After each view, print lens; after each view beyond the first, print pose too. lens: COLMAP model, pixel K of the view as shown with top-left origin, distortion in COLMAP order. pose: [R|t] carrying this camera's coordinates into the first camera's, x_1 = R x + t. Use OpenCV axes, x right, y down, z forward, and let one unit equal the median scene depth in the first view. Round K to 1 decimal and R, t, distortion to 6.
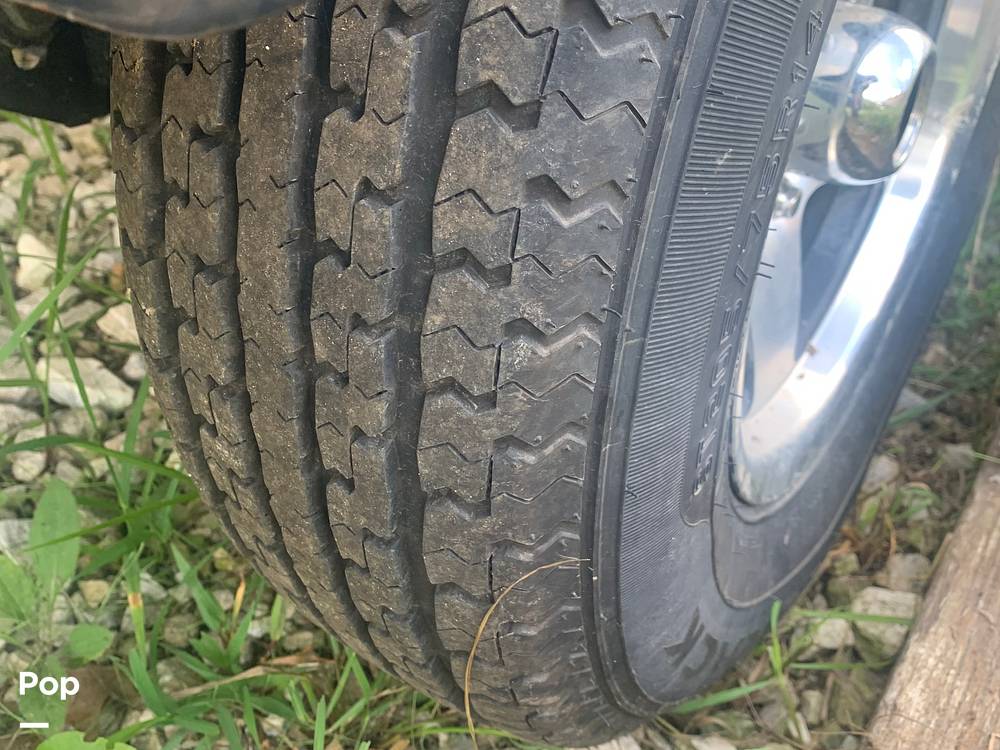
lens RADIAL K [[770.6, 0, 502.2], [0, 770.6, 377.4], [0, 0, 1]] dist [0.046727, -0.036067]
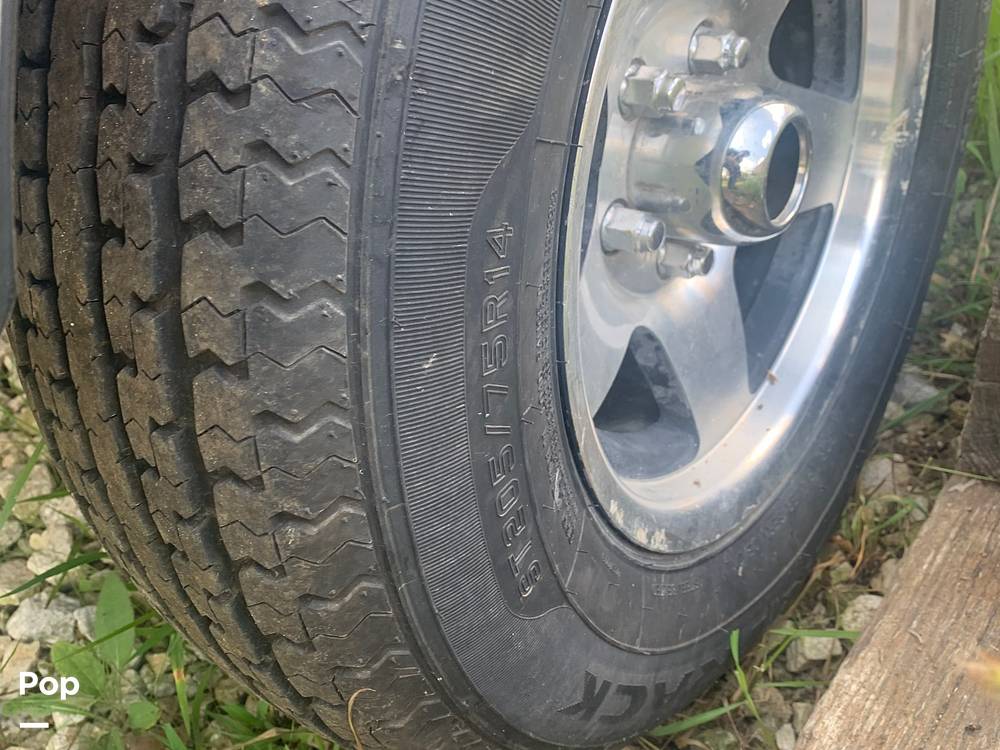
lens RADIAL K [[770.6, 0, 565.3], [0, 770.6, 360.3], [0, 0, 1]] dist [0.046727, -0.036067]
pose [[0.984965, -0.120126, -0.124148, 0.628520], [0.122743, 0.992345, 0.013619, -0.266789], [0.121562, -0.028653, 0.992170, -0.181524]]
